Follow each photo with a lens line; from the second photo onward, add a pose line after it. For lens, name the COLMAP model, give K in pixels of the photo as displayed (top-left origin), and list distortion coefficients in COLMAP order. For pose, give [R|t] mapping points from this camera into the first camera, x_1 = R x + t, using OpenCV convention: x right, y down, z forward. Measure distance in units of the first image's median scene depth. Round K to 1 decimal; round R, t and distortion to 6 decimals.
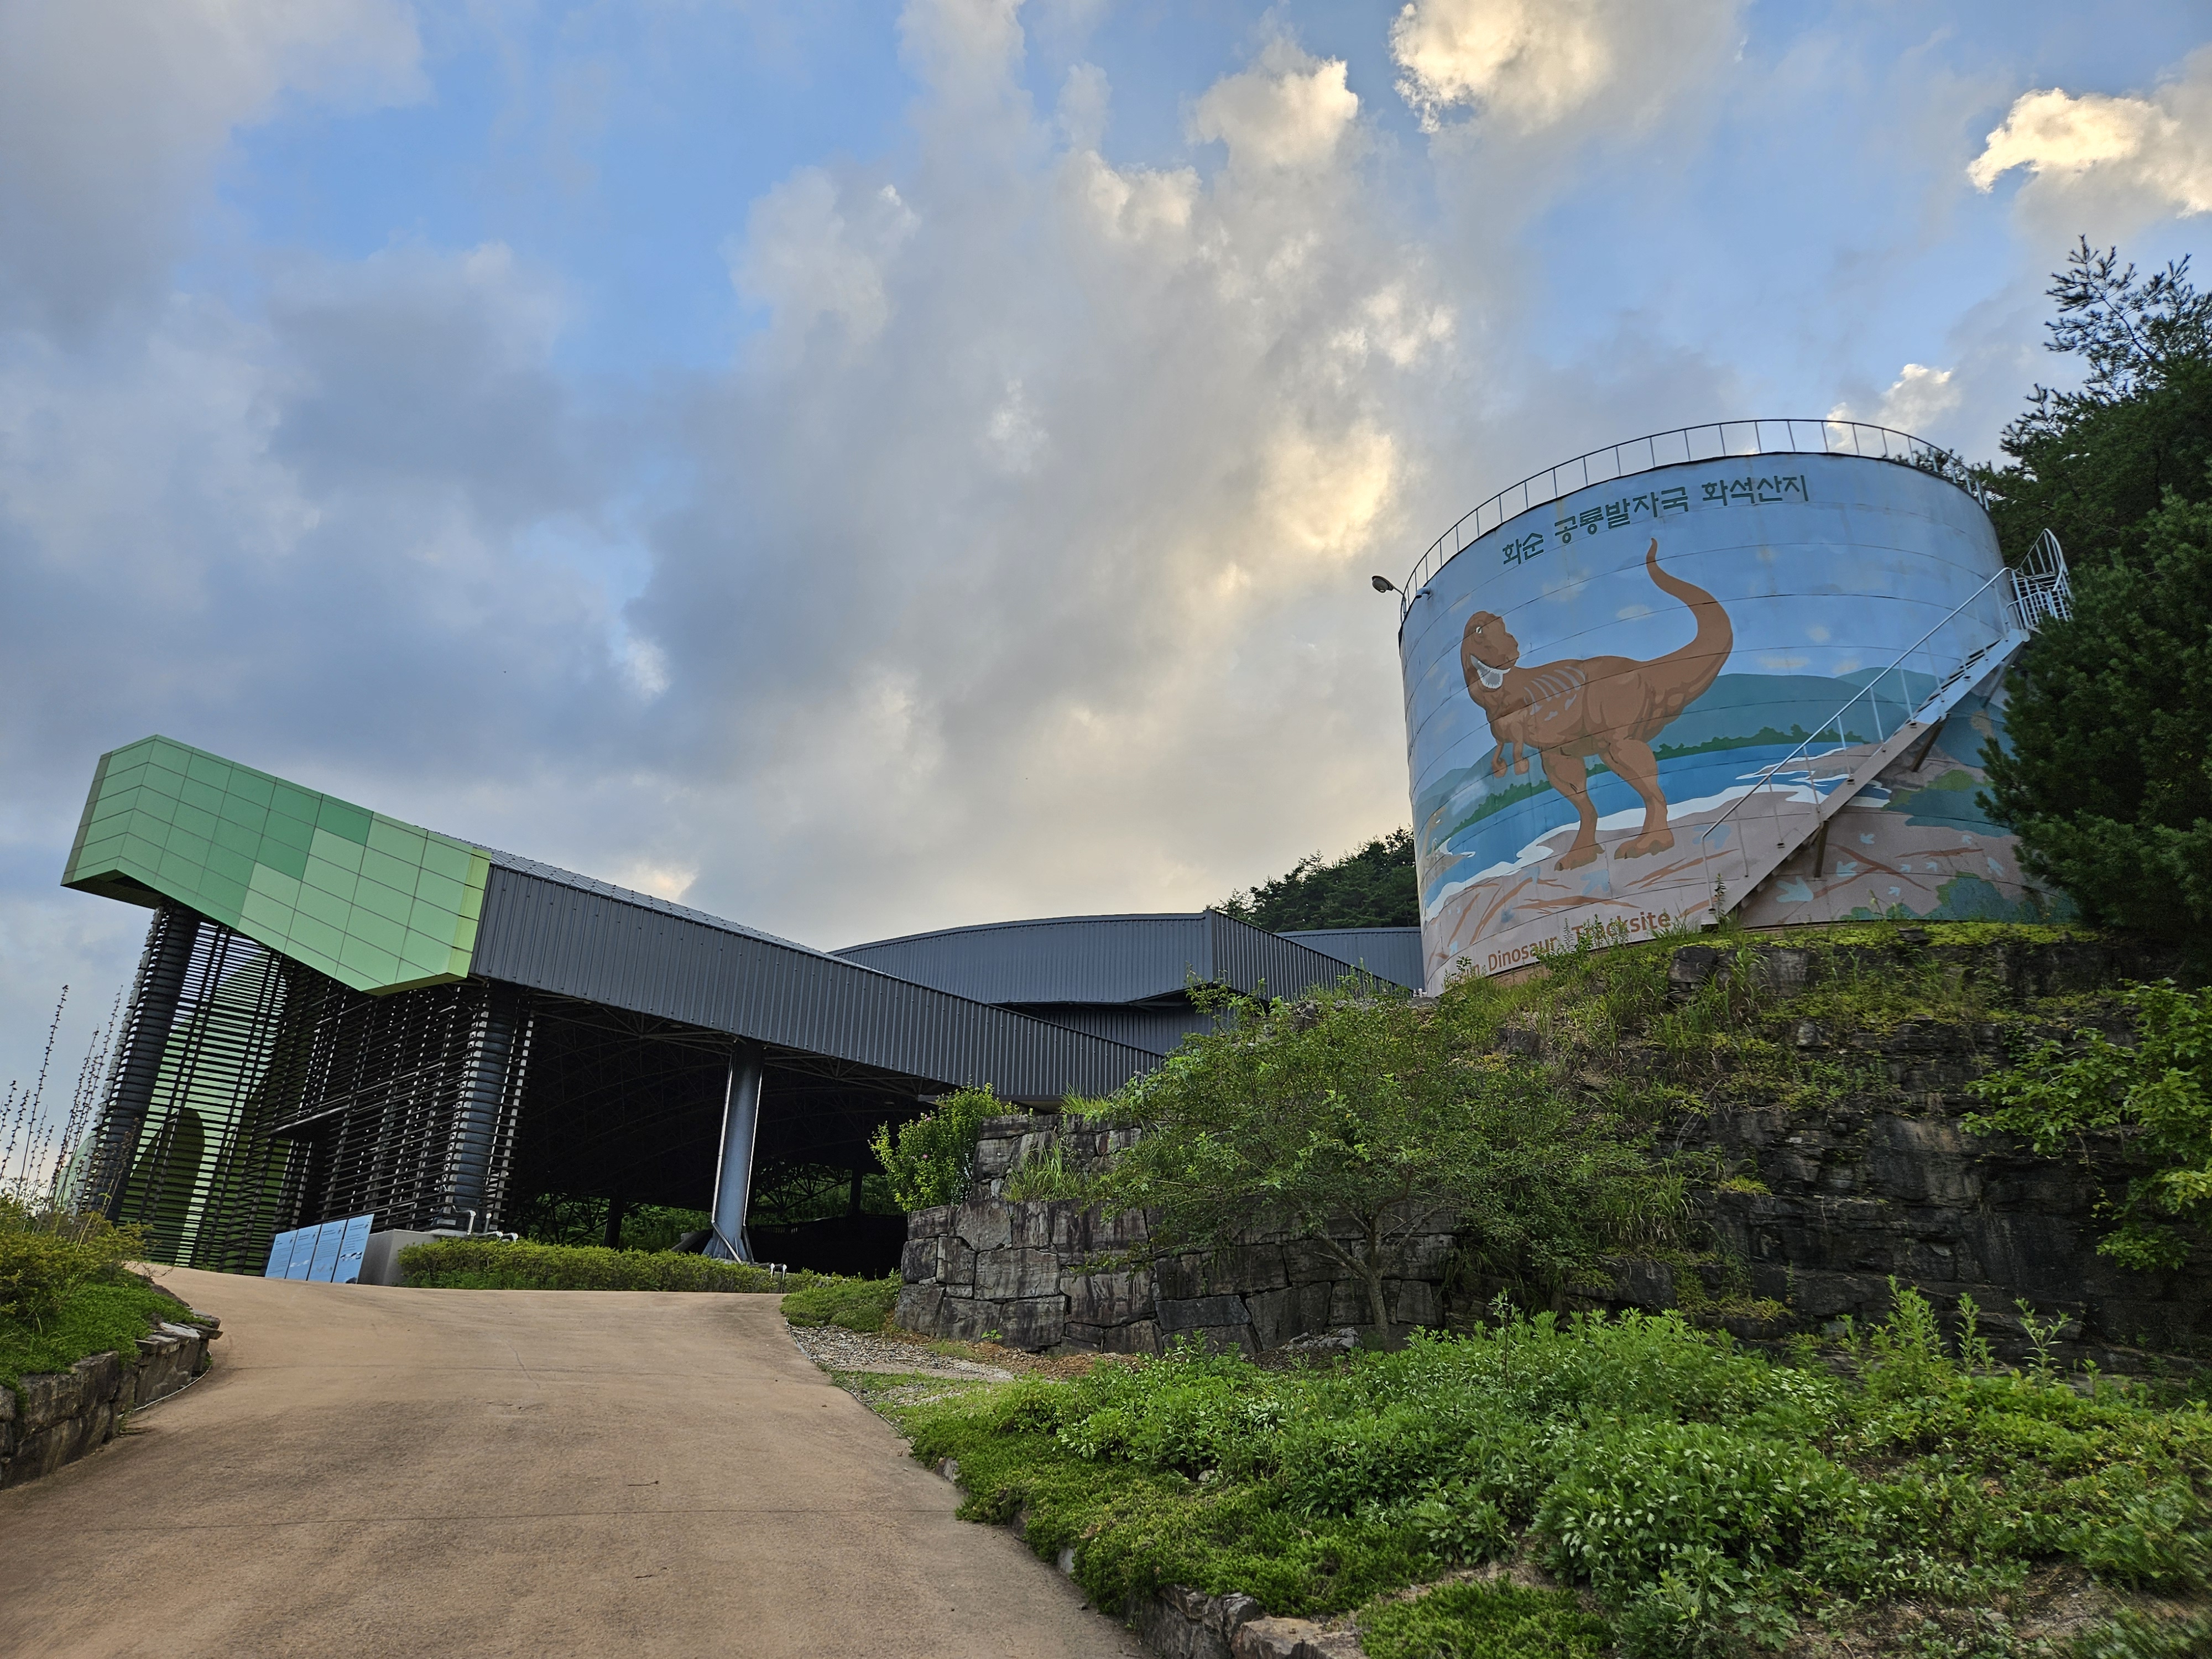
lens RADIAL K [[1536.5, 0, 1085.0], [0, 1536.5, 816.2], [0, 0, 1]] dist [0.064522, -0.051752]
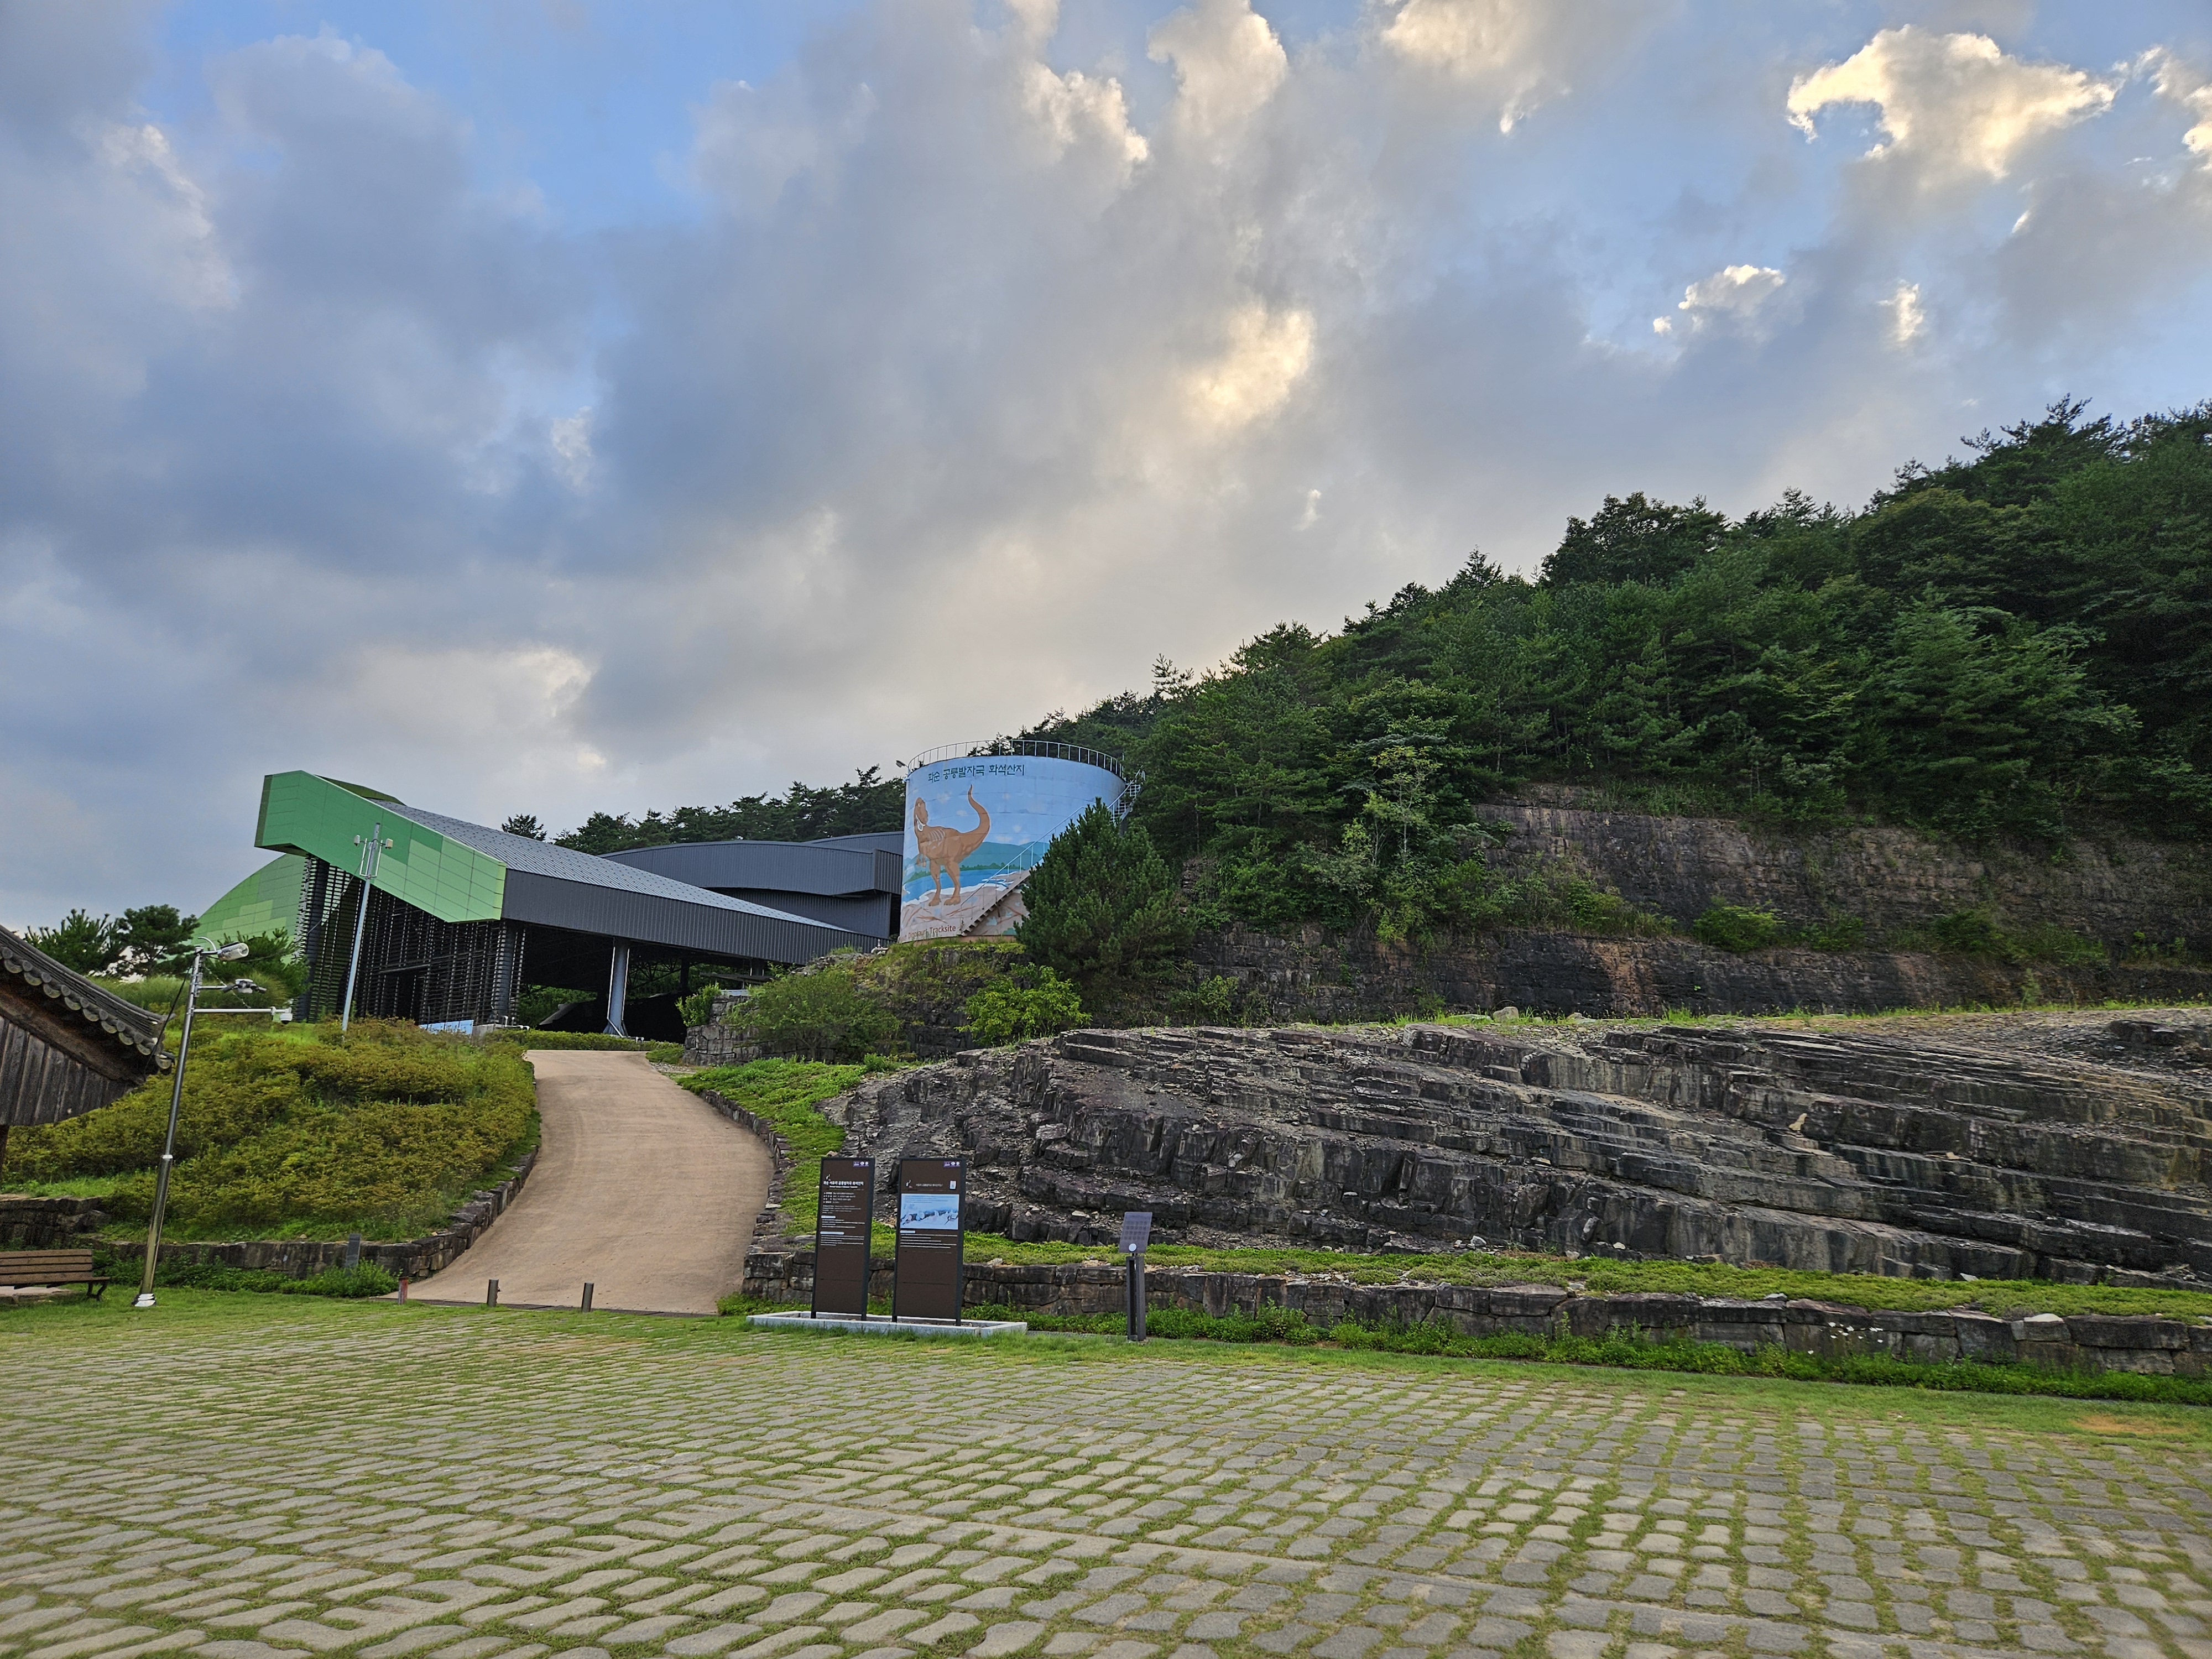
lens RADIAL K [[1536.5, 0, 1128.2], [0, 1536.5, 827.5], [0, 0, 1]] dist [0.064522, -0.051752]
pose [[0.991620, 0.017276, 0.128025, 0.310491], [-0.037900, 0.986315, 0.160455, -0.581872], [-0.123501, -0.163963, 0.978705, -1.806943]]
